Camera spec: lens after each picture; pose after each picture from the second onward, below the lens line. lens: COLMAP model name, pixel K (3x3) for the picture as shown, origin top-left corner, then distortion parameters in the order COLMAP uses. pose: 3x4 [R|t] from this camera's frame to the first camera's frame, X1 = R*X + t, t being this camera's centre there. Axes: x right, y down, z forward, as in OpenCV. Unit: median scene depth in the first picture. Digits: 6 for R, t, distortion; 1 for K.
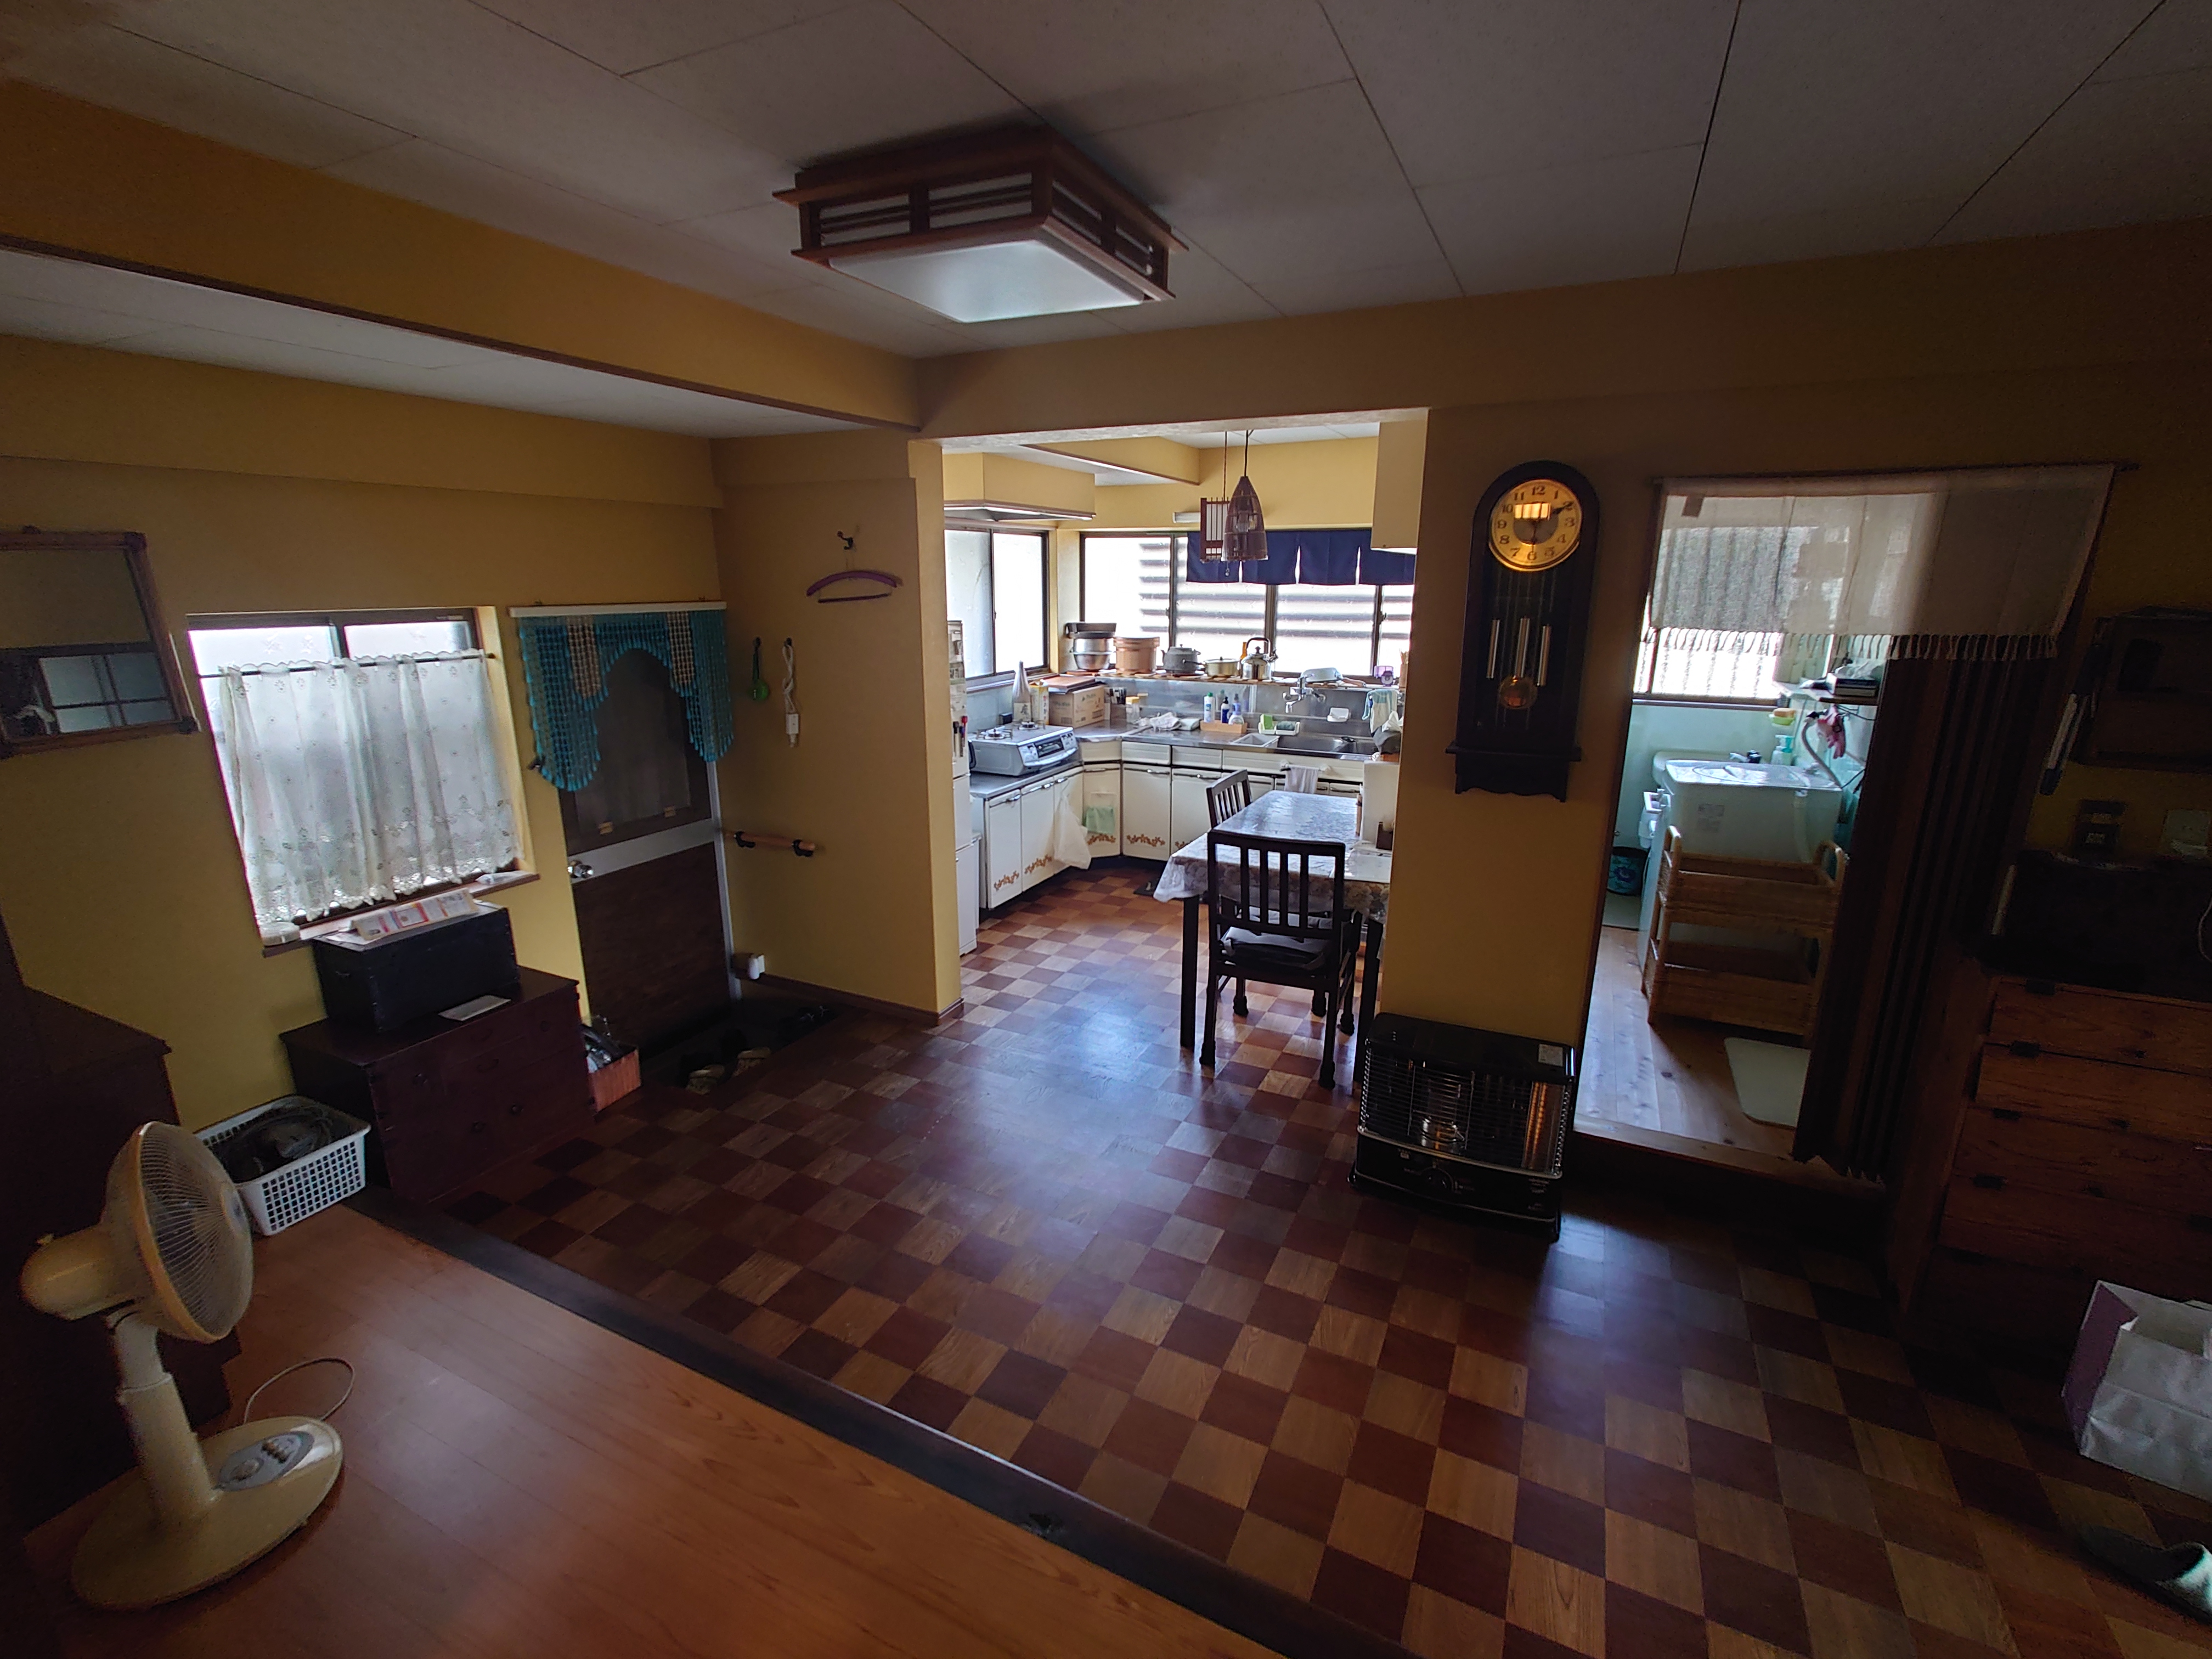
lens RADIAL K [[988.0, 0, 1102.1], [0, 988.0, 837.5], [0, 0, 1]] dist [0.001732, -0.002466]
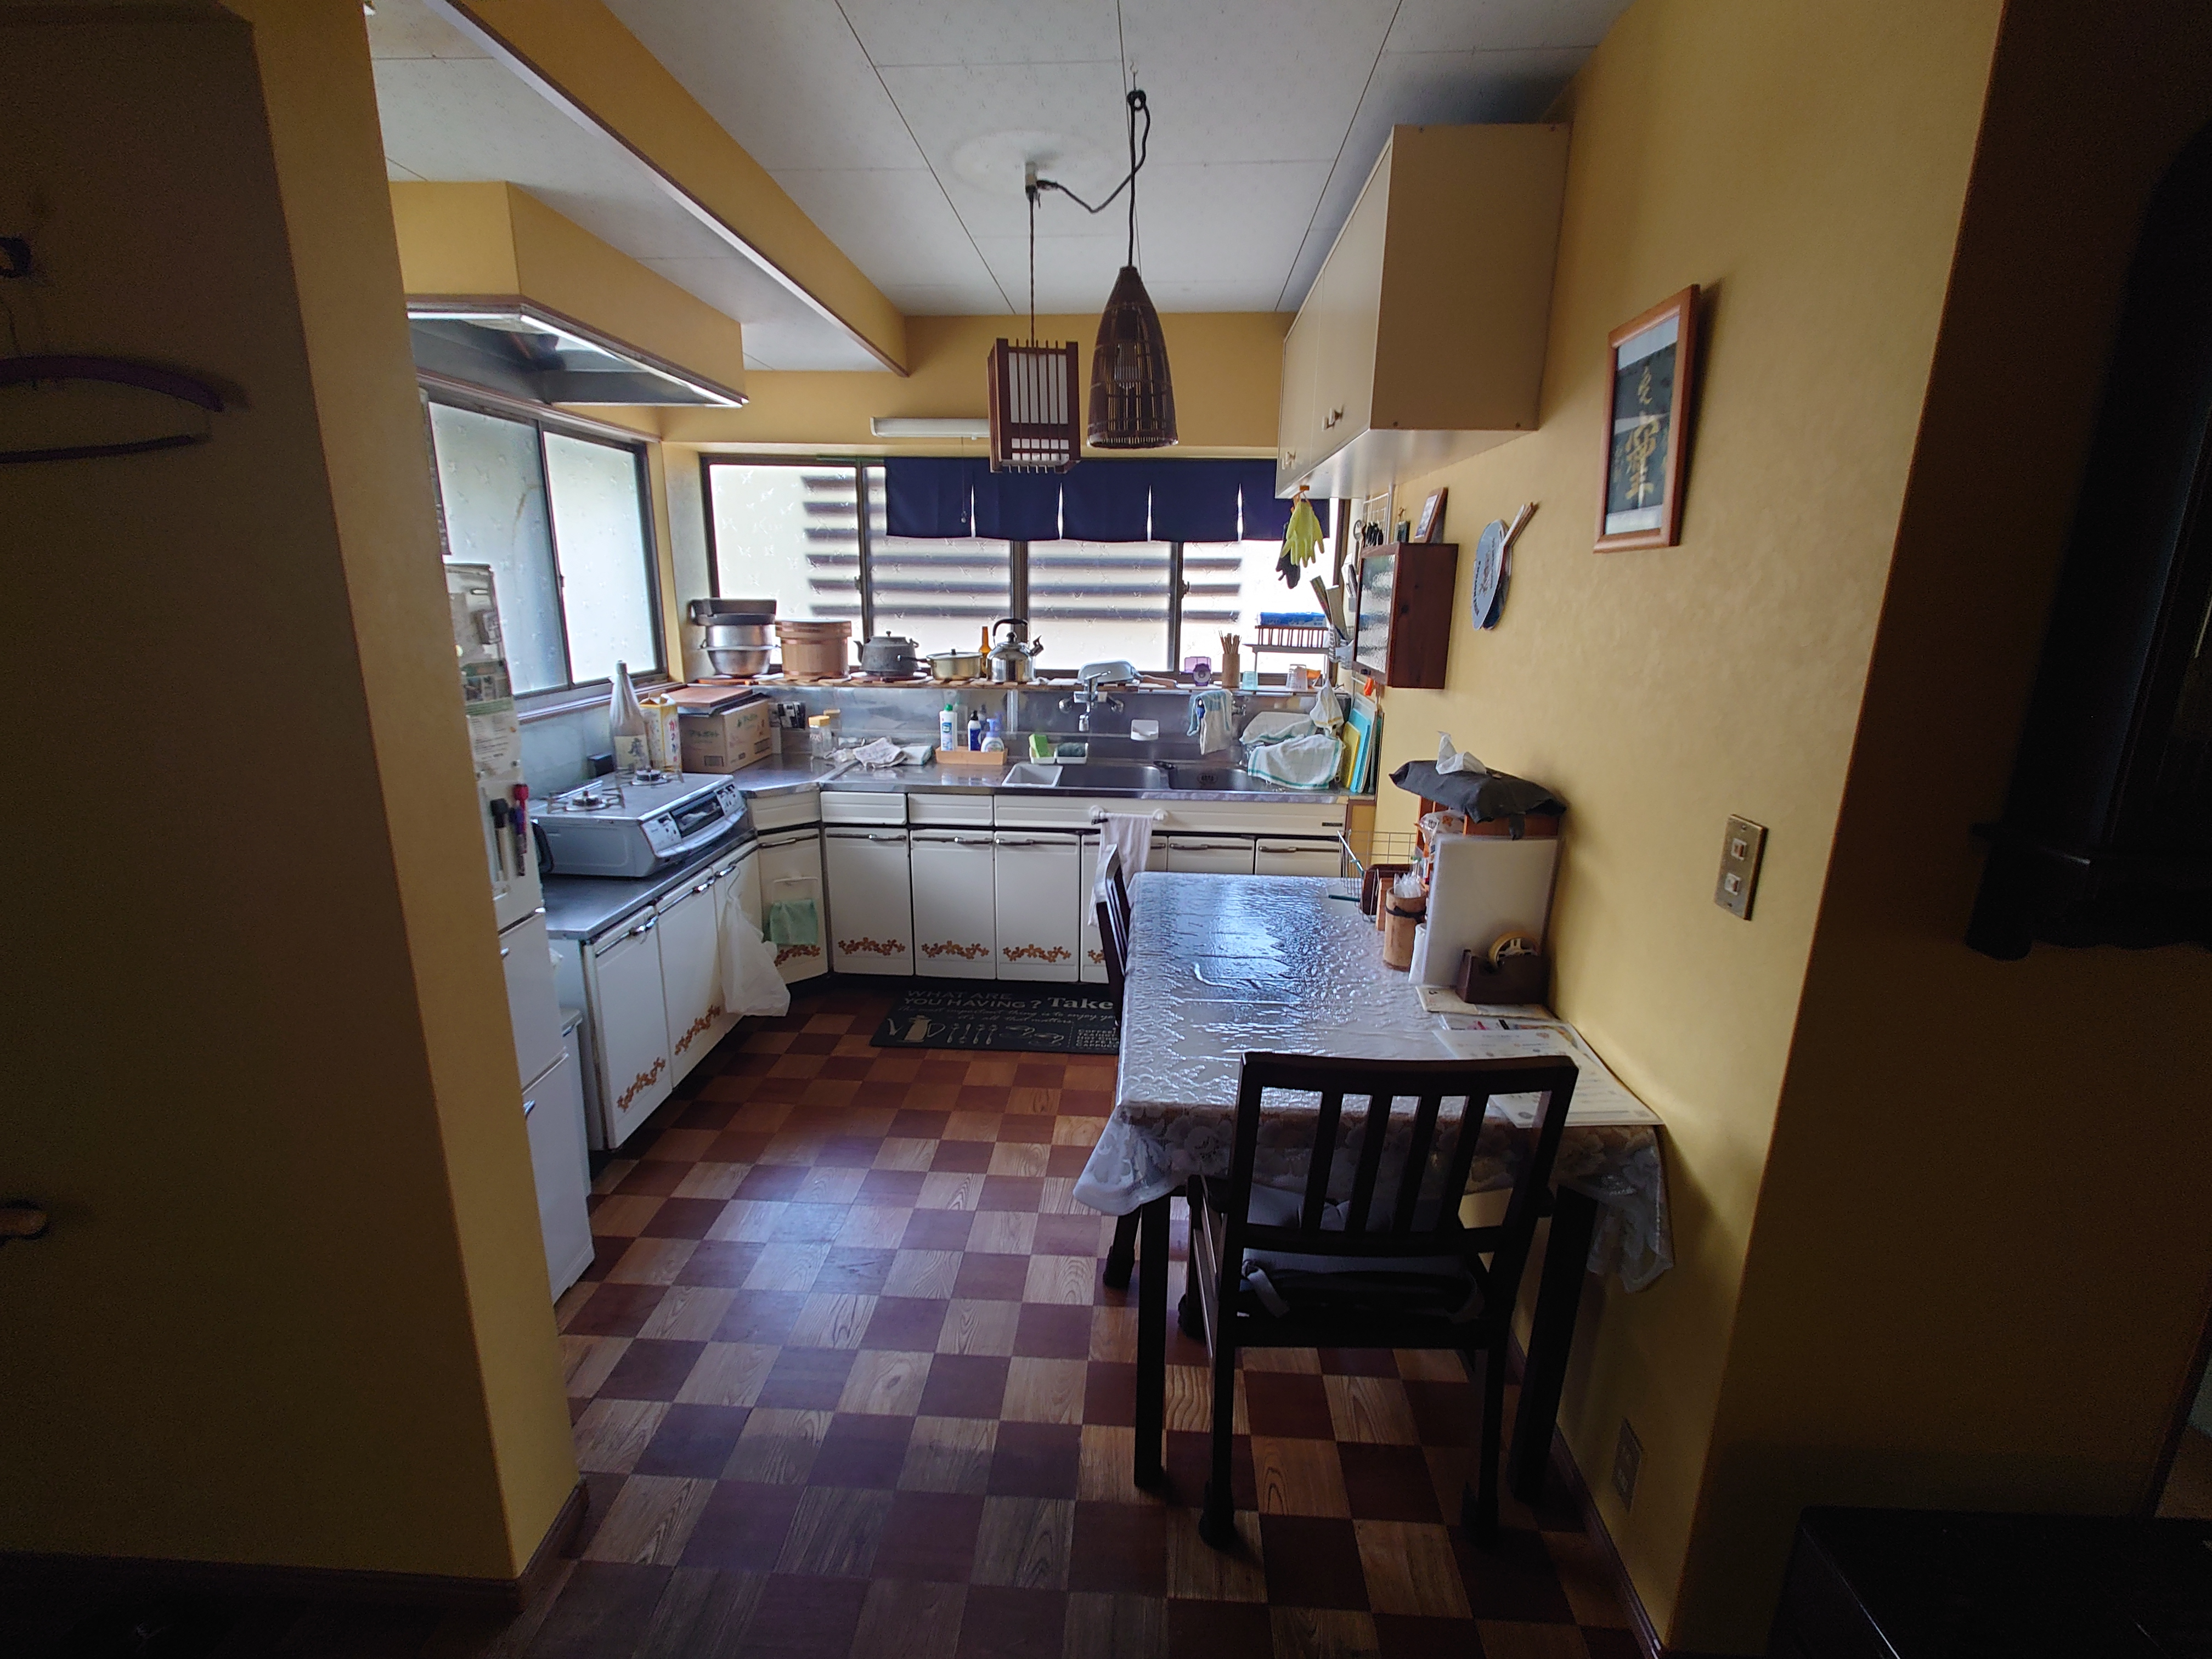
lens RADIAL K [[988.0, 0, 1116.6], [0, 988.0, 833.9], [0, 0, 1]] dist [0.001732, -0.002466]
pose [[0.915718, -0.090027, 0.391607, -0.052813], [0.092364, 0.995642, 0.012909, -0.062000], [-0.391062, 0.024349, 0.920042, 0.371429]]
